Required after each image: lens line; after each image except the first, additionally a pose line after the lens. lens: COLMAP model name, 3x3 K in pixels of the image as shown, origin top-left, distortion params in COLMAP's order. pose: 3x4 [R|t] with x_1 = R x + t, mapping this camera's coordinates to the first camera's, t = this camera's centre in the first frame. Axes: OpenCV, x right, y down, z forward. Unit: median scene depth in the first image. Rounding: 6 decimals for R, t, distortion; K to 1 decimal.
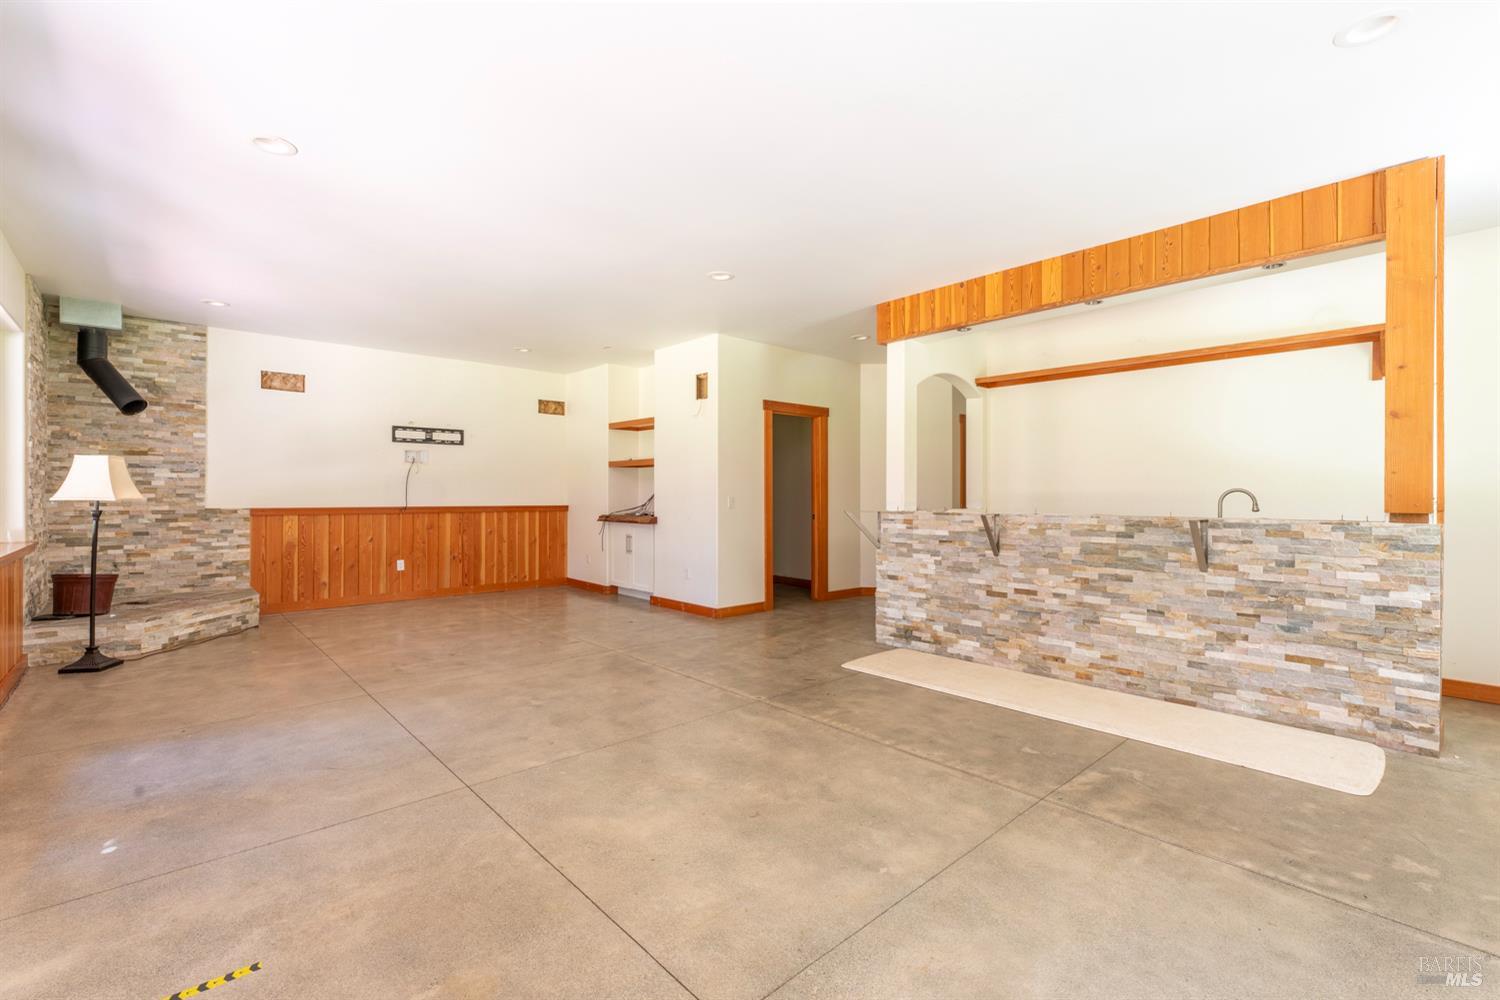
lens RADIAL K [[674.1, 0, 750.0], [0, 674.1, 500.0], [0, 0, 1]] dist [0.000860, 0.000272]
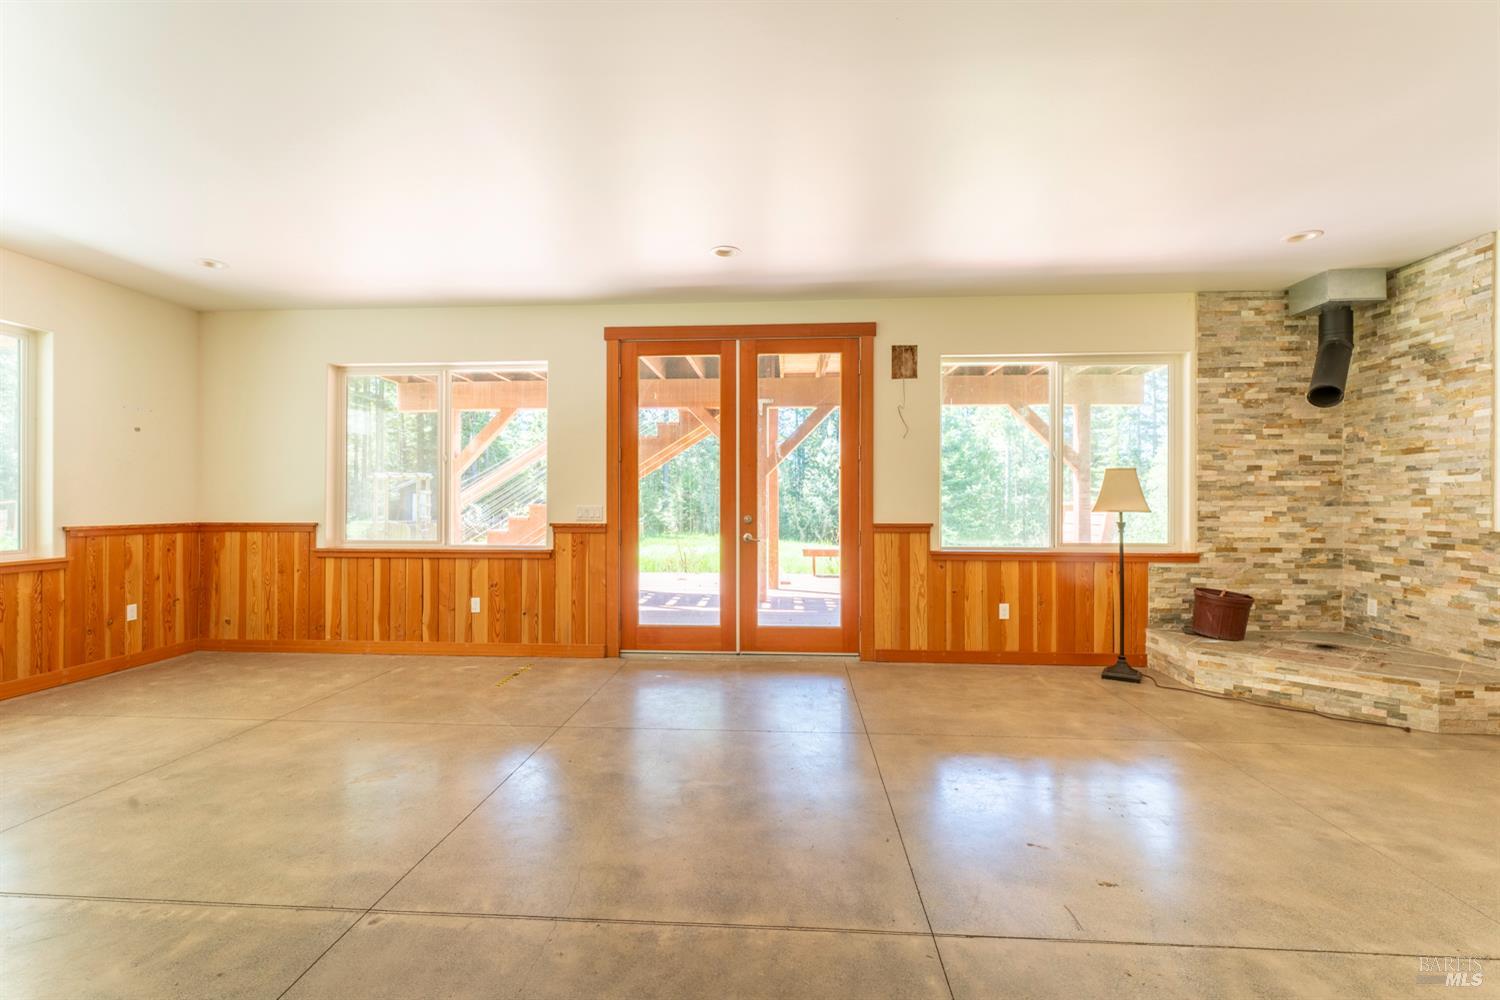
lens RADIAL K [[674.1, 0, 750.0], [0, 674.1, 500.0], [0, 0, 1]] dist [0.000860, 0.000272]
pose [[-0.726182, -0.006231, -0.687474, 0.103056], [-0.009663, 0.999953, 0.001143, -0.010687], [0.687435, 0.007473, -0.726208, 1.032951]]
